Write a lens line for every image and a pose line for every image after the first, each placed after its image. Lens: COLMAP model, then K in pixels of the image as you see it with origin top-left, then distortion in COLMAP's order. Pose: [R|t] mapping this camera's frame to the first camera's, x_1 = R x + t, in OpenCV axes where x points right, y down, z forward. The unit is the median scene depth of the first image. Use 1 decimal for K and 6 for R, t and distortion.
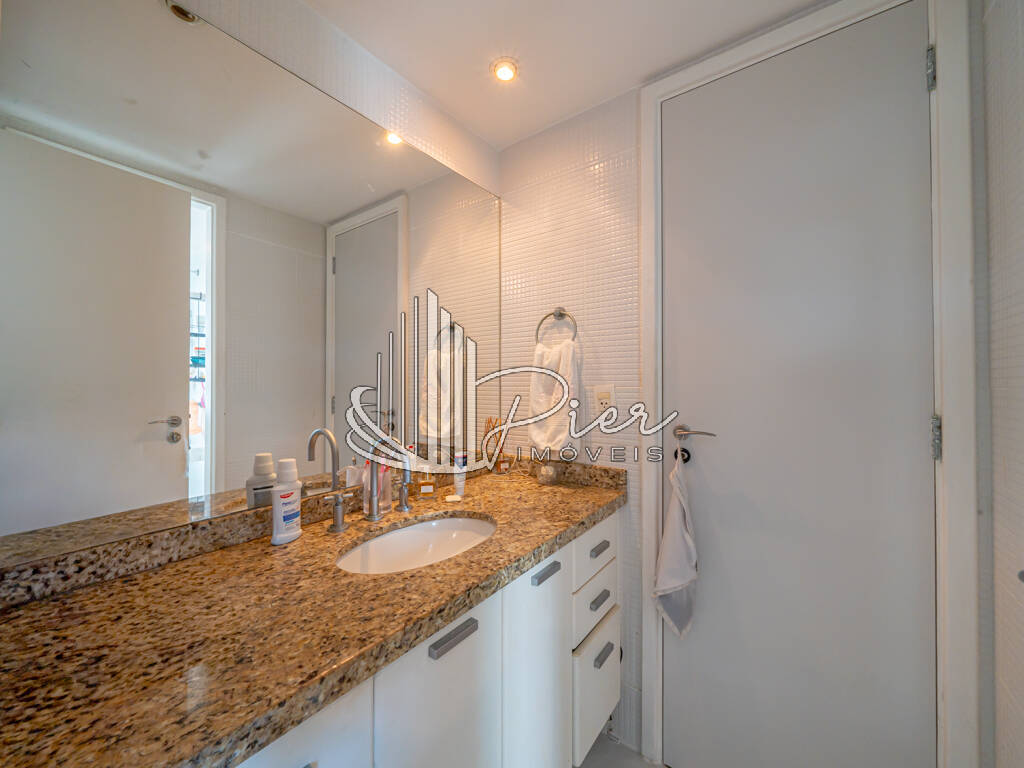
lens RADIAL K [[392.1, 0, 511.9], [0, 392.1, 381.5], [0, 0, 1]] dist [-0.010719, 0.001099]
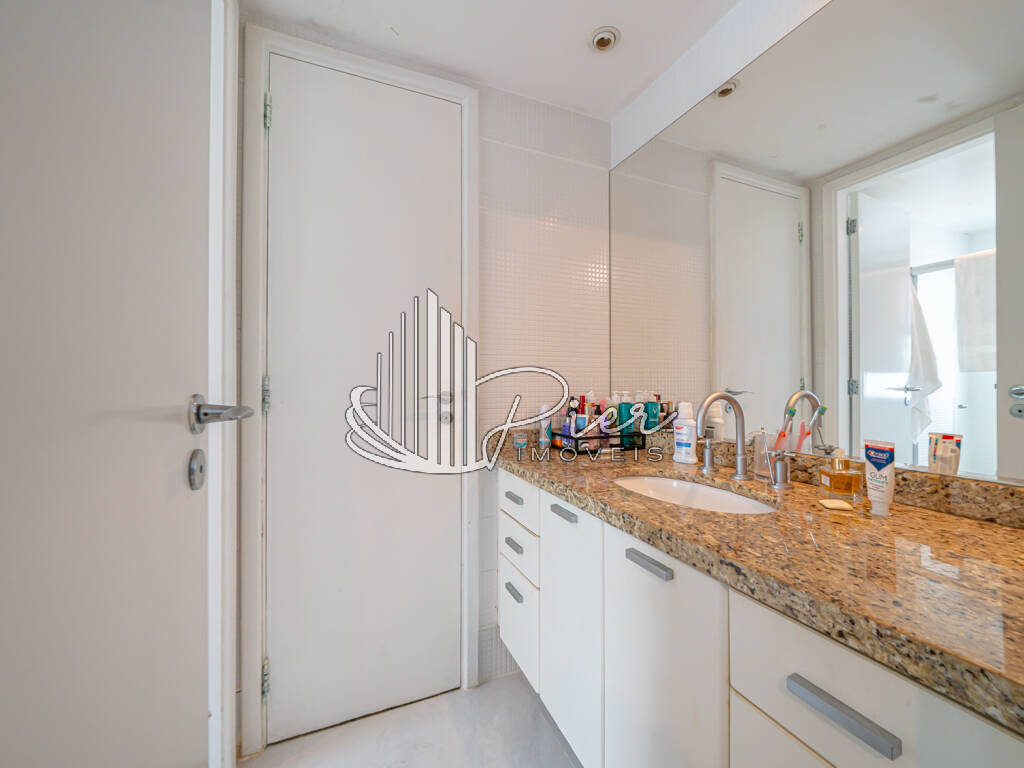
lens RADIAL K [[392.1, 0, 509.2], [0, 392.1, 381.2], [0, 0, 1]] dist [-0.010719, 0.001099]
pose [[-0.490509, -0.002645, -0.871432, 0.948322], [0.003598, 0.999981, -0.005061, 0.139163], [0.871428, -0.005618, -0.490490, 1.207359]]
